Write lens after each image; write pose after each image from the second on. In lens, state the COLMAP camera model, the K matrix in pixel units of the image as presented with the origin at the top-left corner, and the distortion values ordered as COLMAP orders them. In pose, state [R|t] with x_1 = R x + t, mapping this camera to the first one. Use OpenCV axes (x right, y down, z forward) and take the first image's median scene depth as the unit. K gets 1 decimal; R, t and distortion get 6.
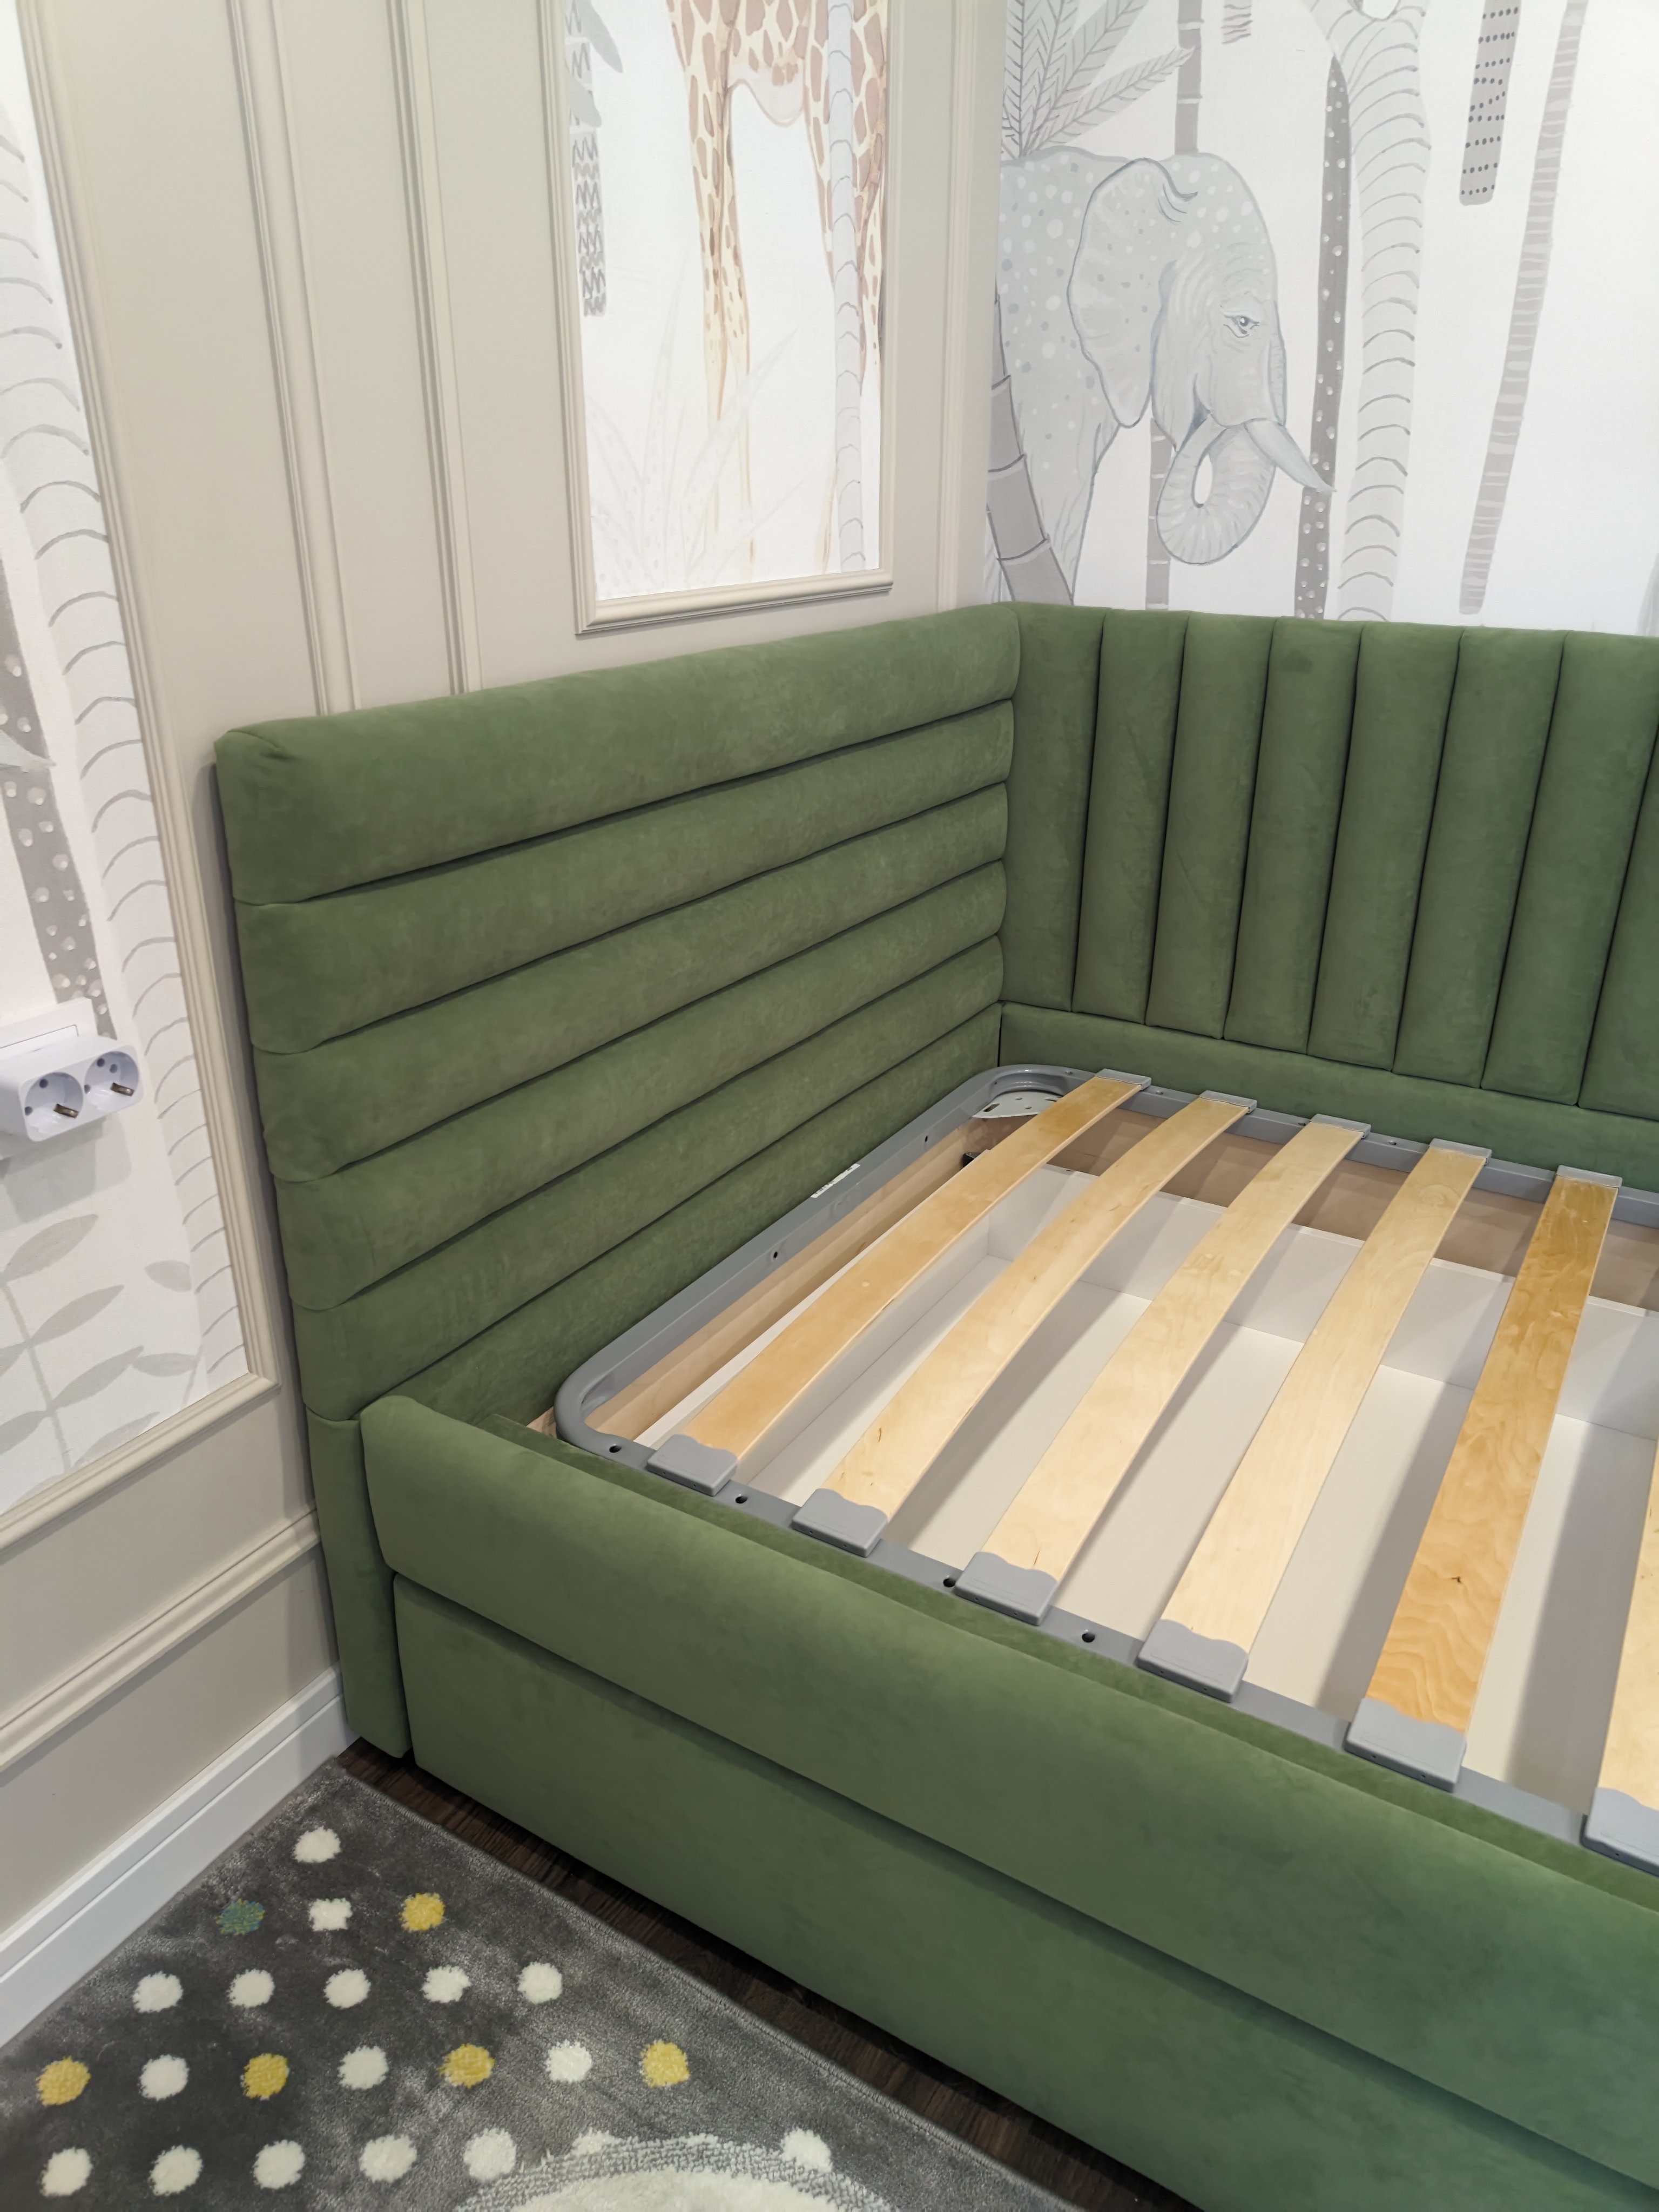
lens RADIAL K [[1534.5, 0, 822.1], [0, 1534.5, 1102.1], [0, 0, 1]] dist [0.013989, -0.005687]
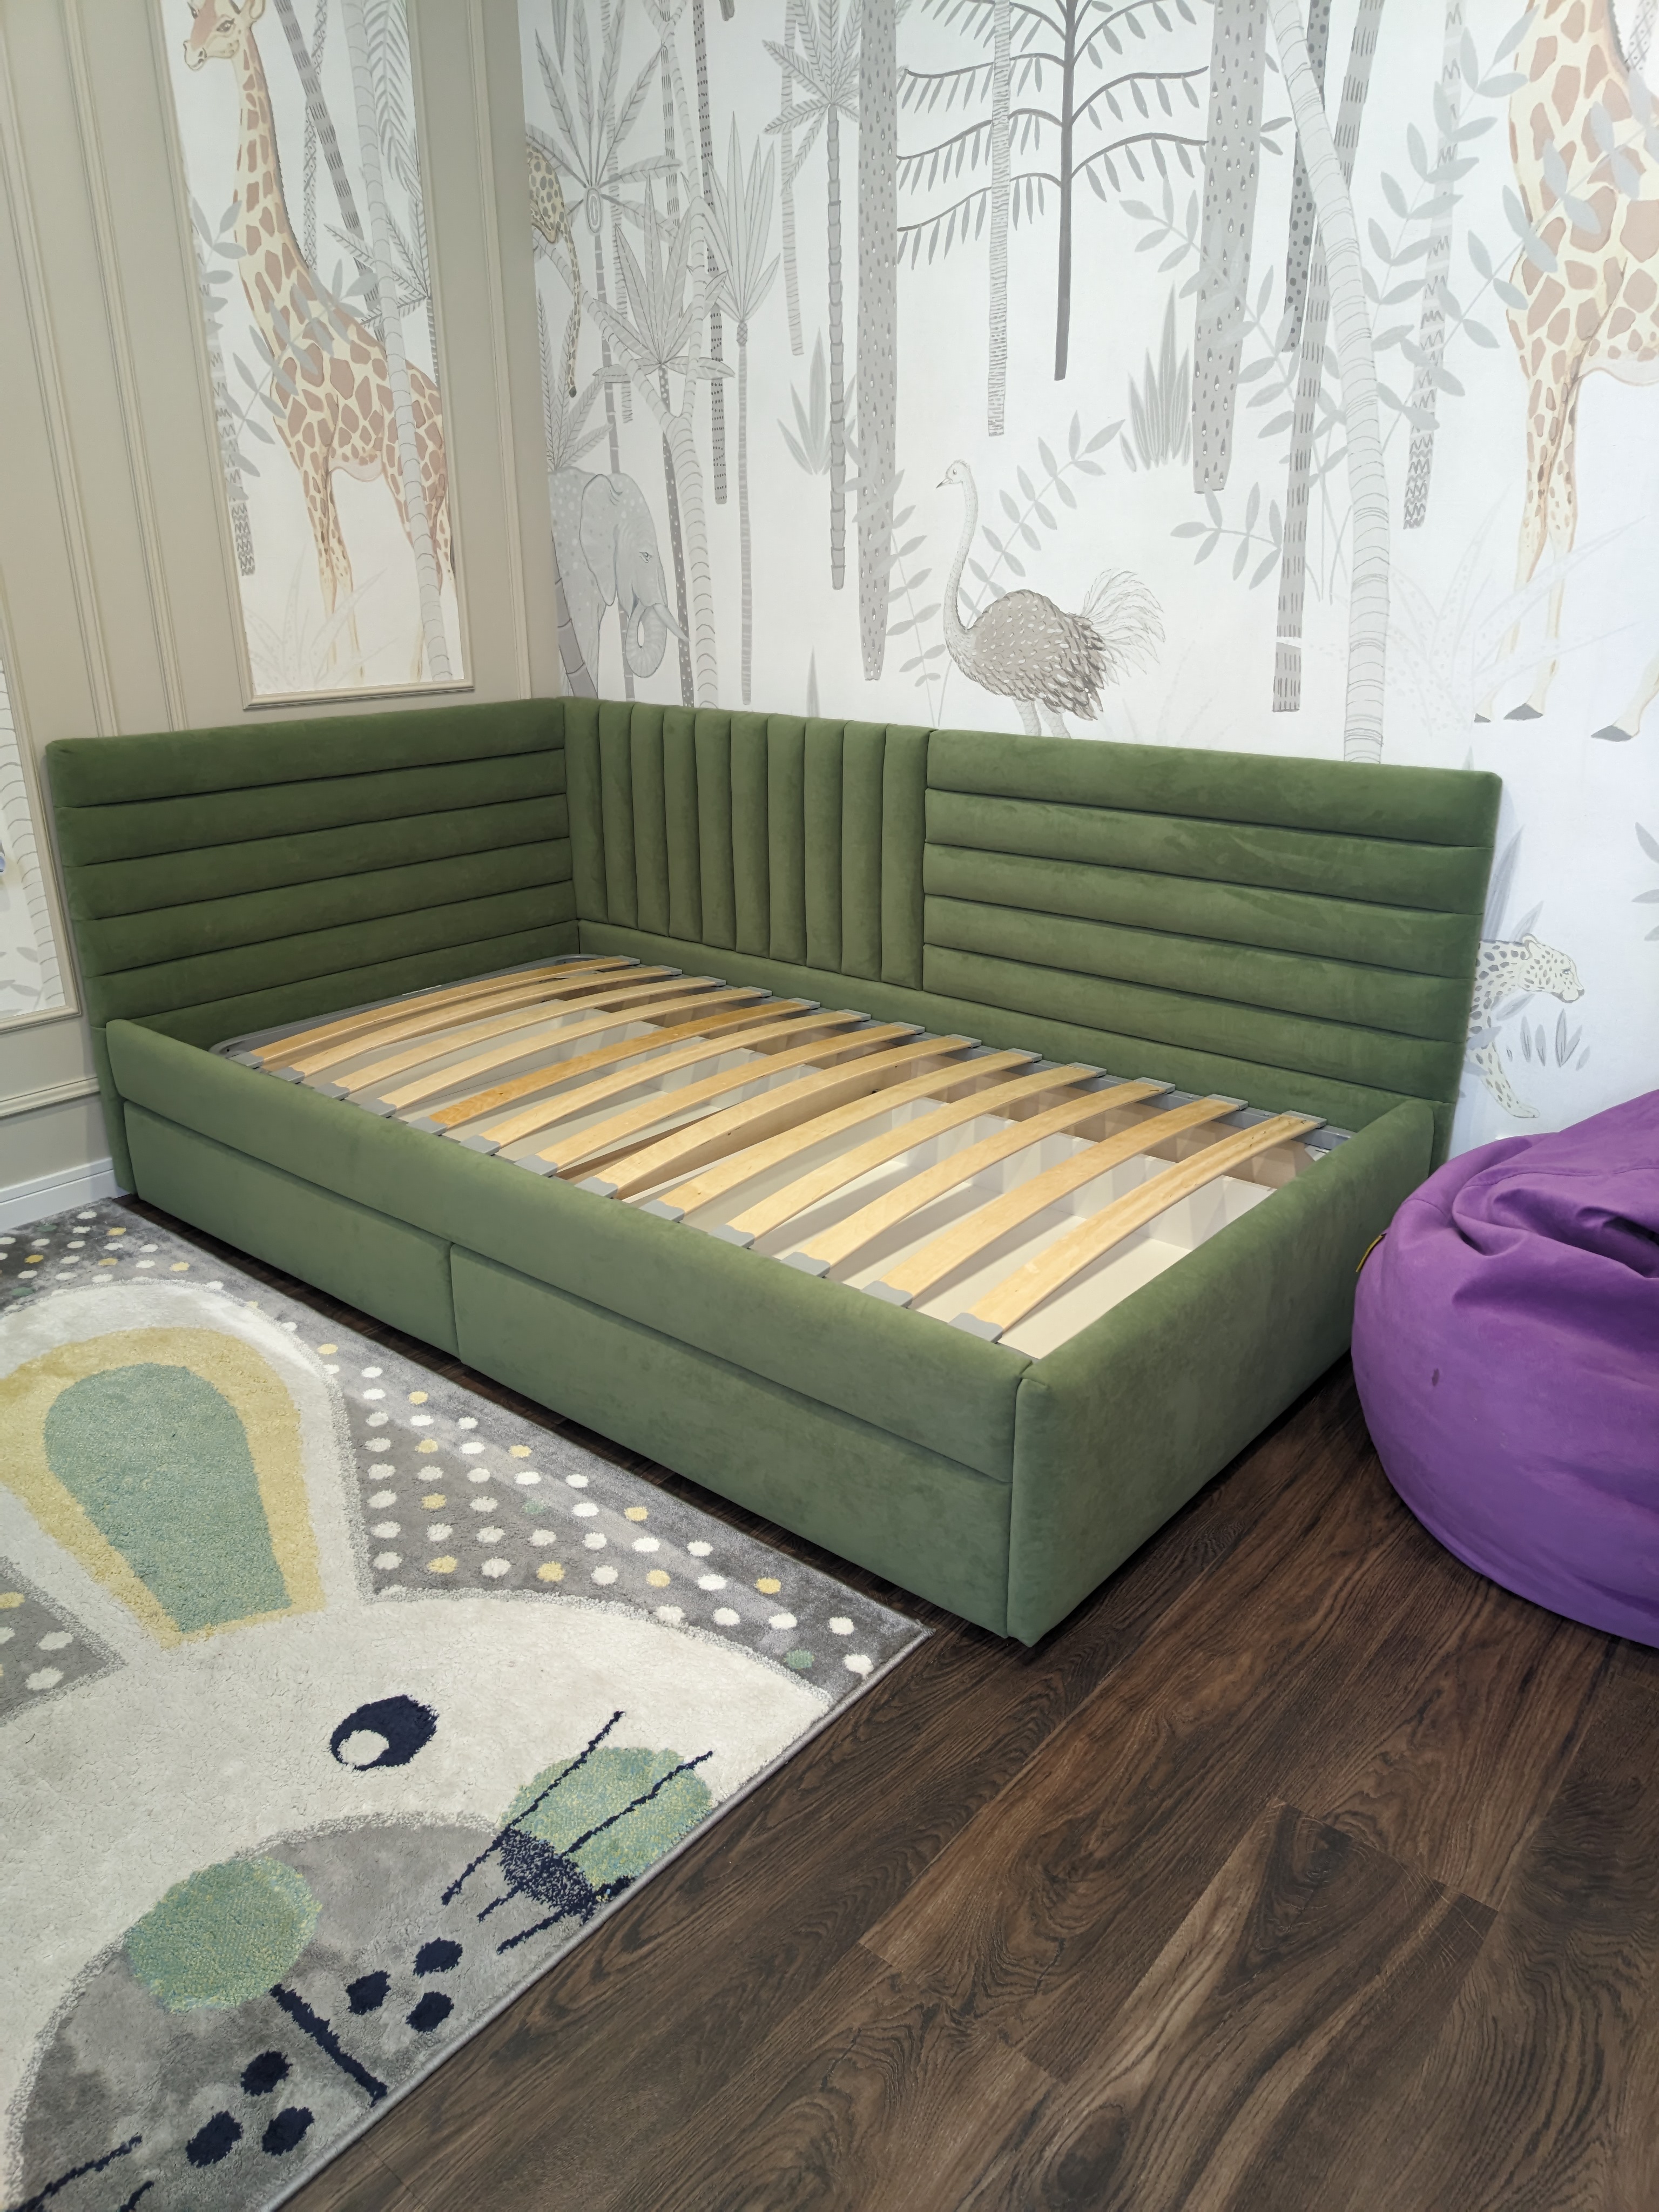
lens RADIAL K [[1534.5, 0, 826.5], [0, 1534.5, 1104.4], [0, 0, 1]] dist [0.013989, -0.005687]
pose [[0.987749, 0.045341, -0.149320, 0.875832], [-0.053057, 0.997432, -0.048104, 0.283951], [0.146756, 0.055437, 0.987618, -0.902278]]
